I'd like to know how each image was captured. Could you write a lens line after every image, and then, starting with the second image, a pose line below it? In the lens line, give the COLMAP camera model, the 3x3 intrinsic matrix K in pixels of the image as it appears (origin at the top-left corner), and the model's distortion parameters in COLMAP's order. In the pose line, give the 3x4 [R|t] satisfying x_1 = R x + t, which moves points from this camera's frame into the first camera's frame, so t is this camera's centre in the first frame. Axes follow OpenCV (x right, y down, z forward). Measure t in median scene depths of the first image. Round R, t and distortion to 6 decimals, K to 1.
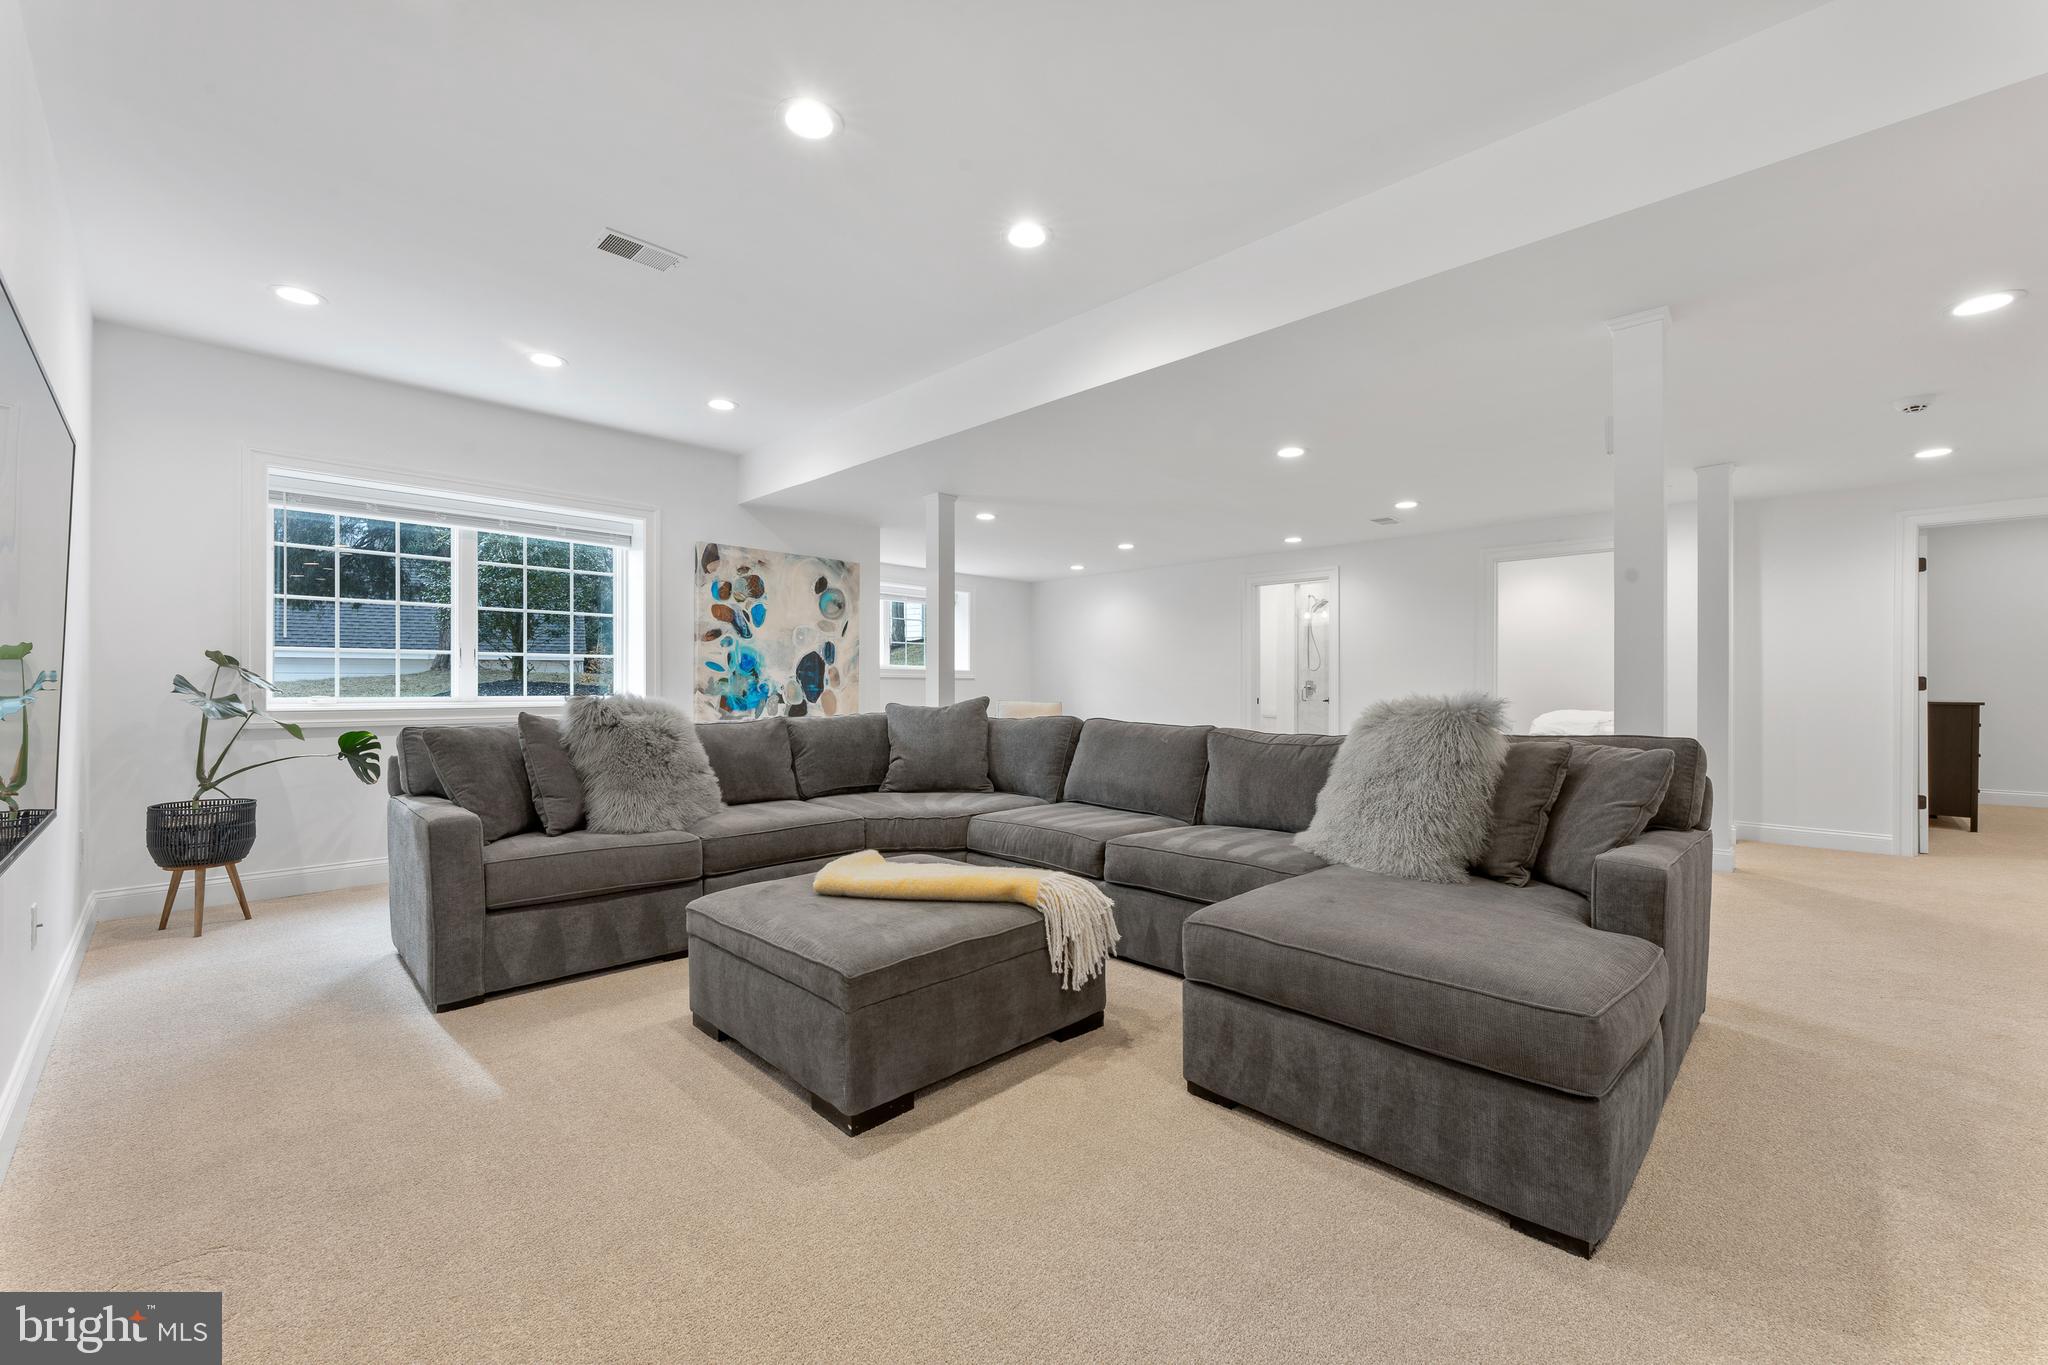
lens RADIAL K [[799.4, 0, 1024.0], [0, 799.4, 682.5], [0, 0, 1]] dist [0.000070, -0.000069]
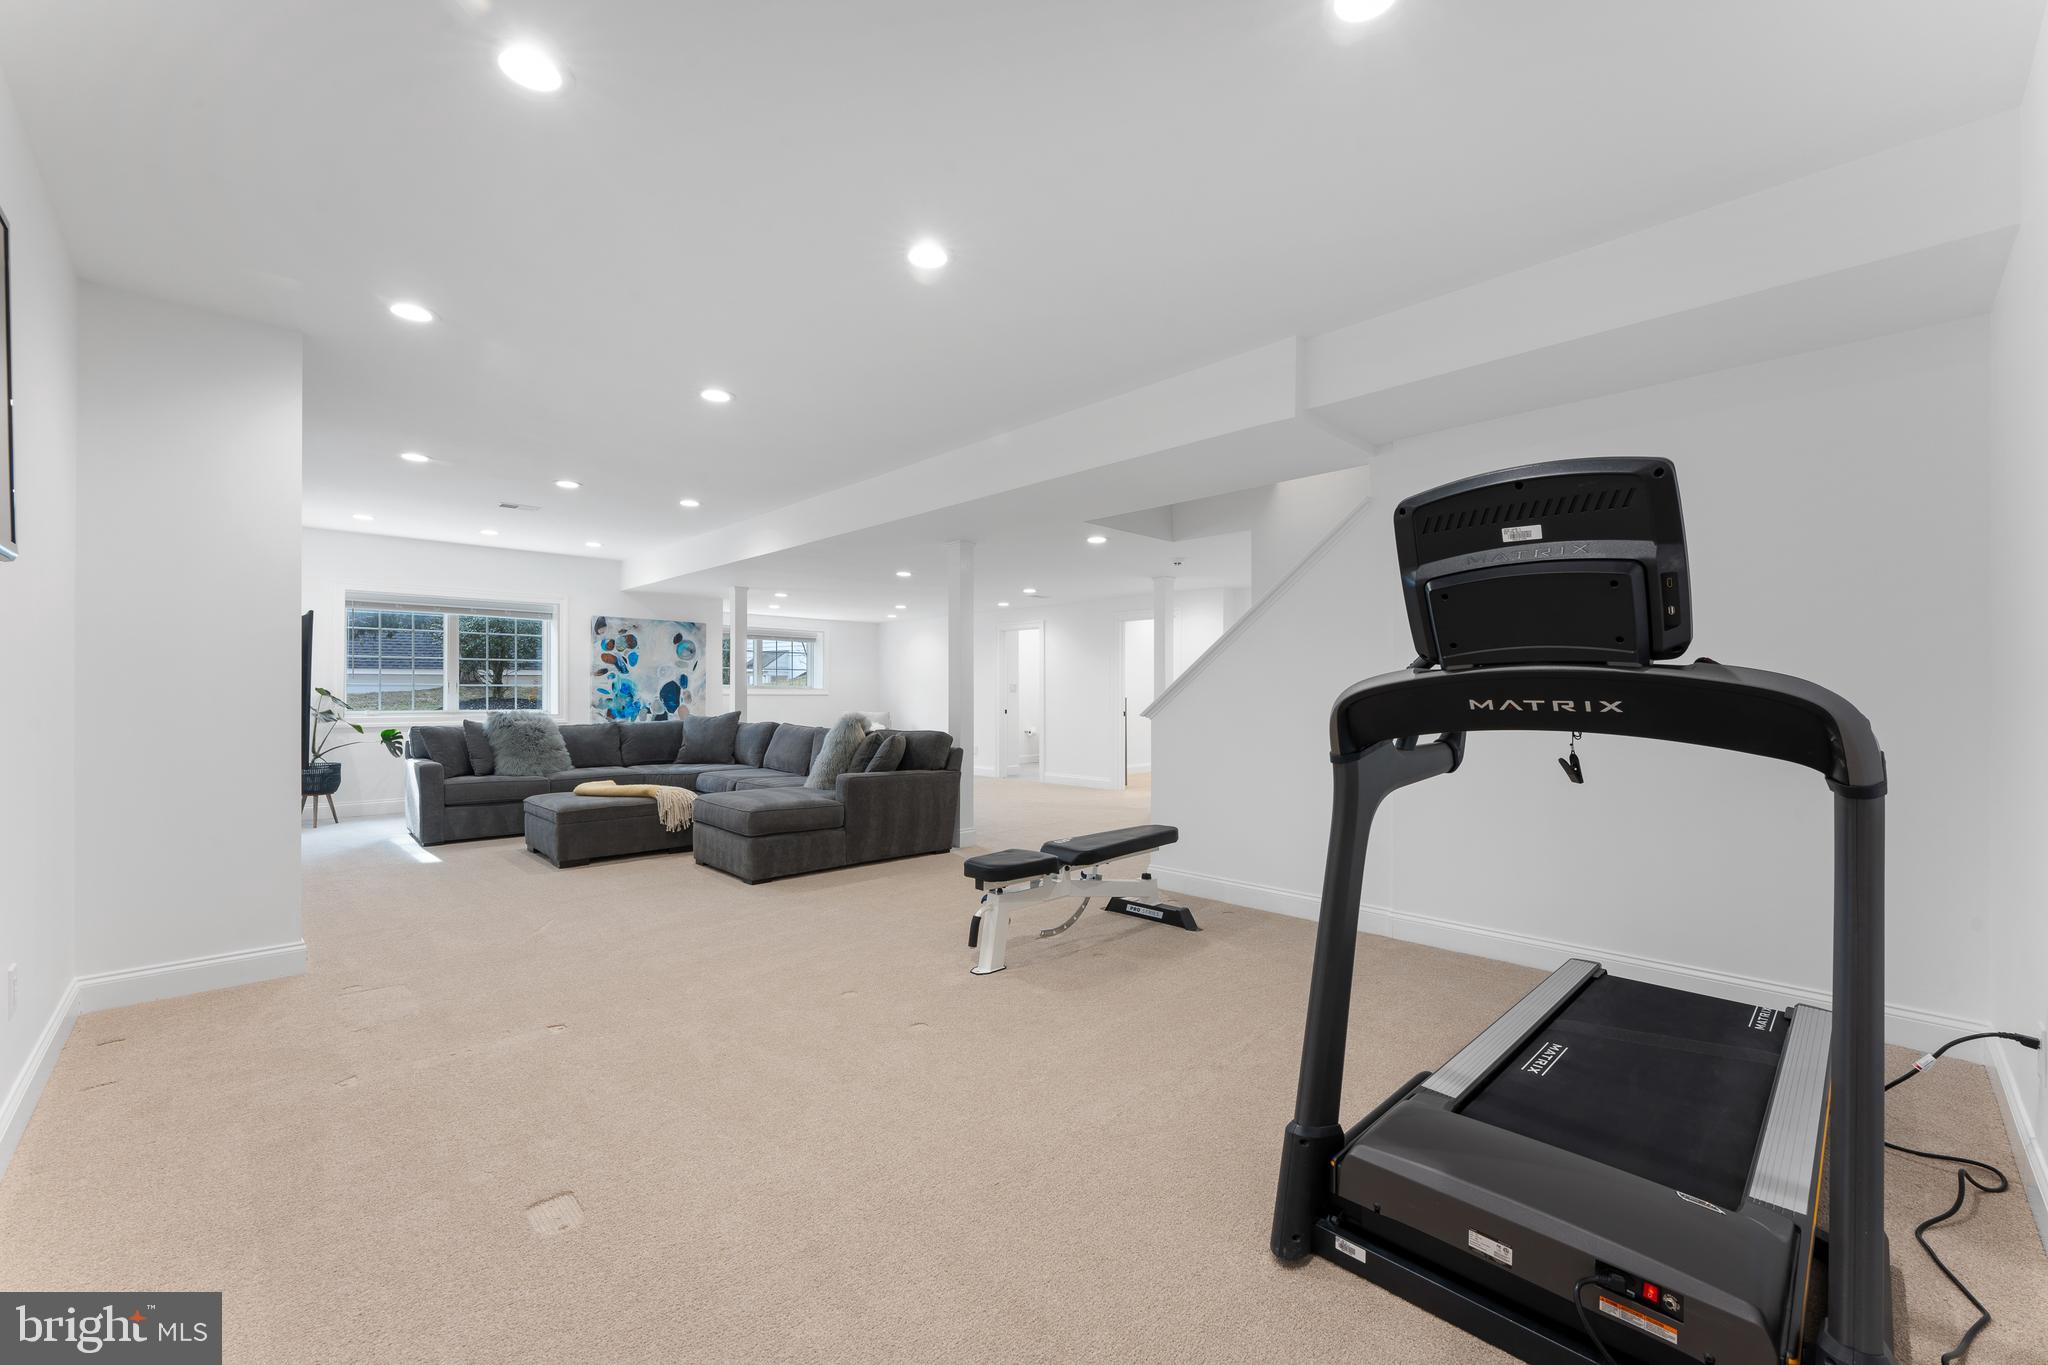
lens RADIAL K [[809.6, 0, 1024.0], [0, 809.6, 682.5], [0, 0, 1]] dist [0.000421, 0.000033]
pose [[0.999469, -0.000103, -0.032580, 0.576080], [-0.000143, 0.999971, -0.007572, -0.027908], [0.032580, 0.007573, 0.999440, -0.687680]]
